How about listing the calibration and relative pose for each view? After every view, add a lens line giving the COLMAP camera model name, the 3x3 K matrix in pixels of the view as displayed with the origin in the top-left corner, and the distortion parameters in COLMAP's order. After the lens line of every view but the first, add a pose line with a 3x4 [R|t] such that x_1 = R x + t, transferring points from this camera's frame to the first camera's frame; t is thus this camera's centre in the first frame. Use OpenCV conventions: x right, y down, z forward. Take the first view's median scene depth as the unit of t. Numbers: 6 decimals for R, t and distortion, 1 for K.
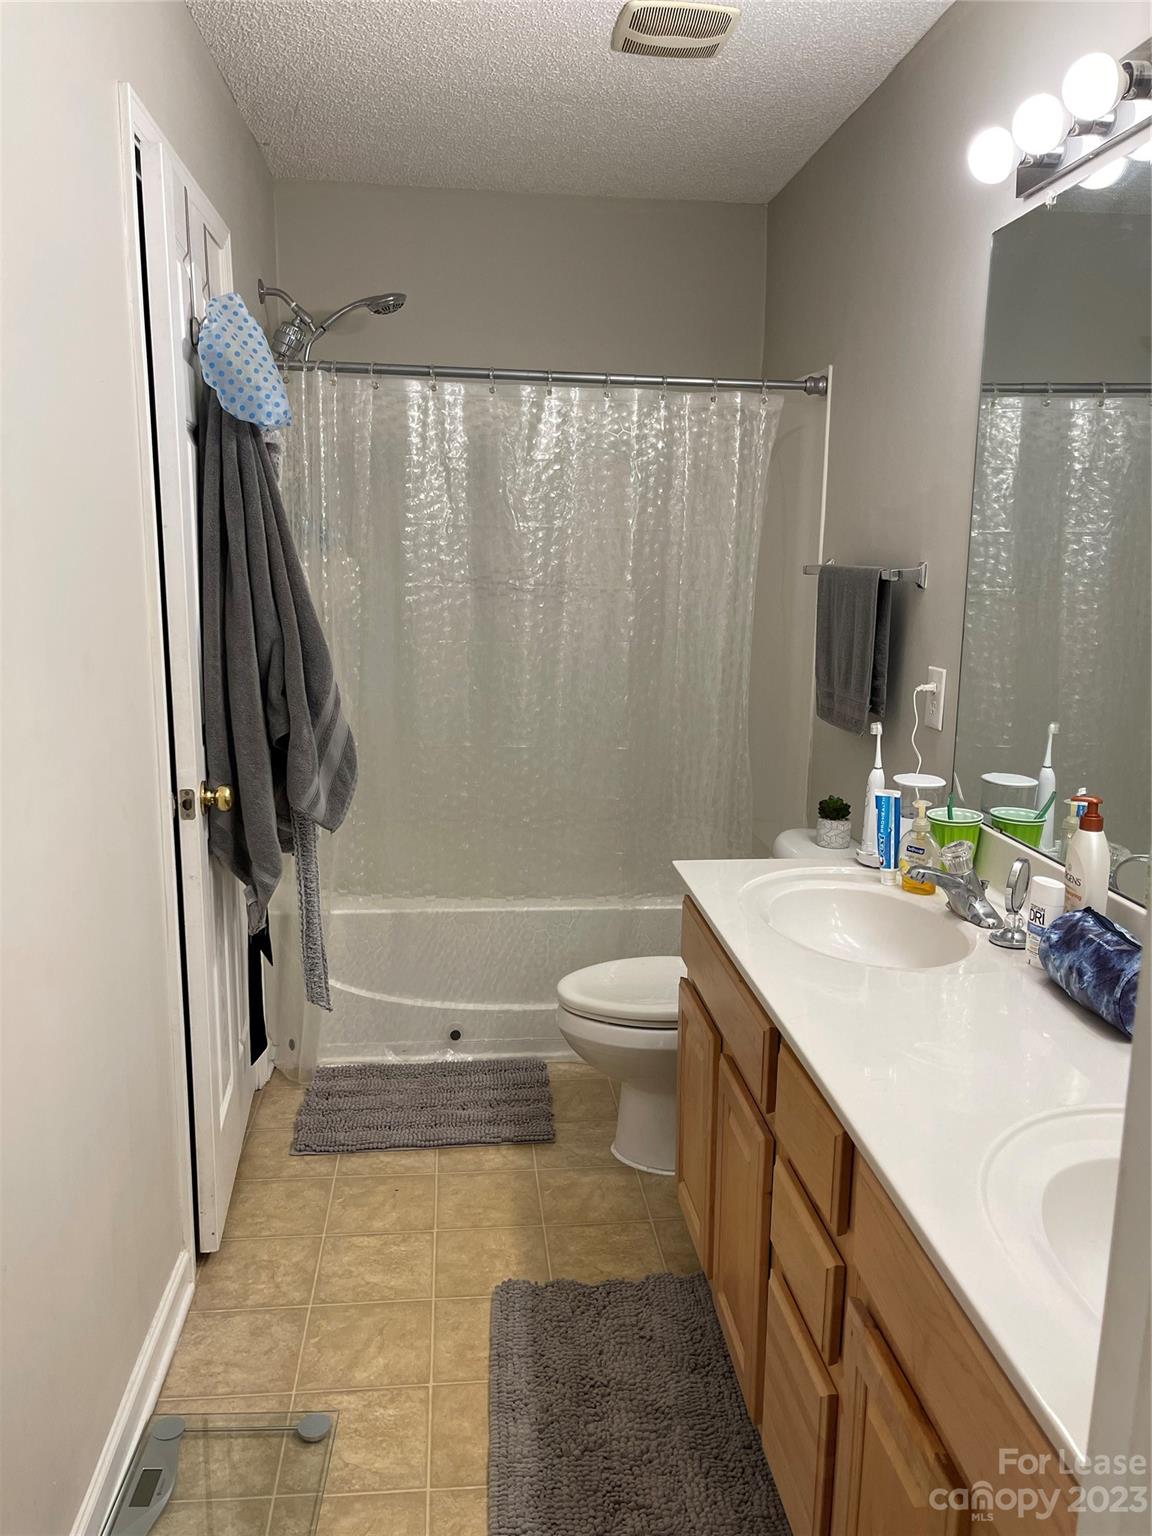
lens RADIAL K [[1171.1, 0, 604.6], [0, 1171.1, 768.3], [0, 0, 1]] dist [0.081625, -0.126337]
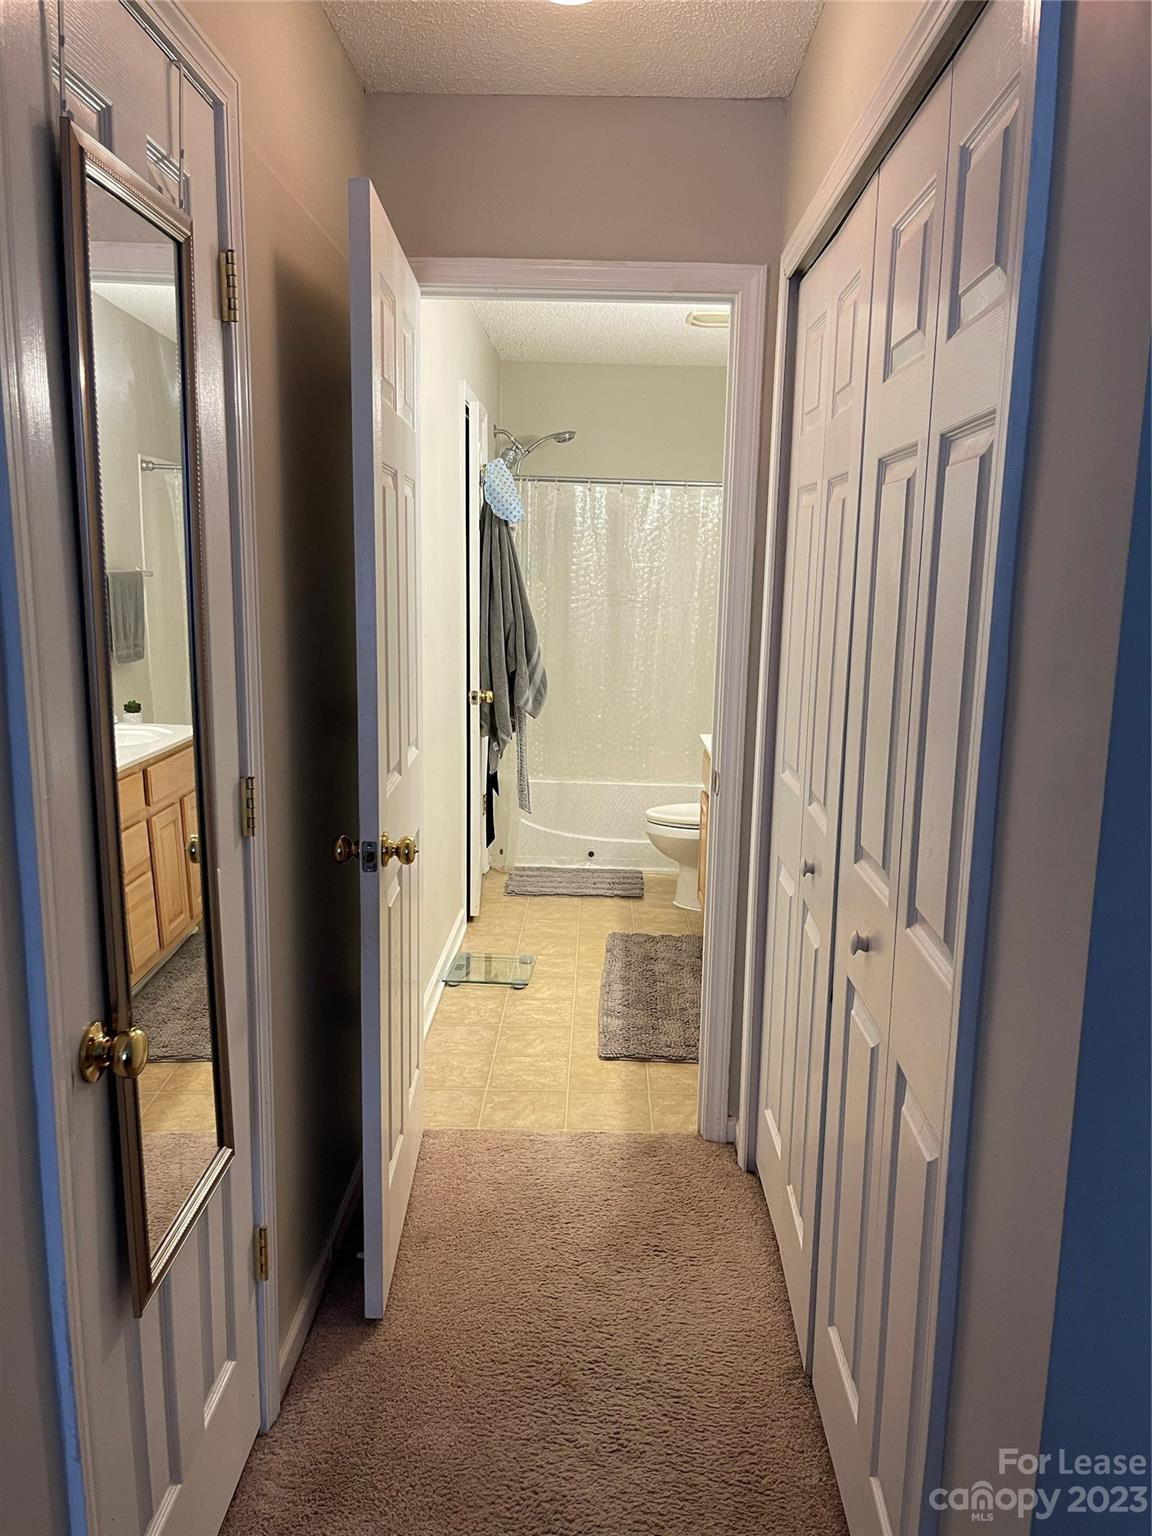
lens RADIAL K [[1171.1, 0, 604.6], [0, 1171.1, 768.3], [0, 0, 1]] dist [0.081625, -0.126337]
pose [[0.992978, 0.026722, -0.115238, 0.098376], [-0.028544, 0.999492, -0.014183, 0.132327], [0.114800, 0.017372, 0.993237, -0.793420]]
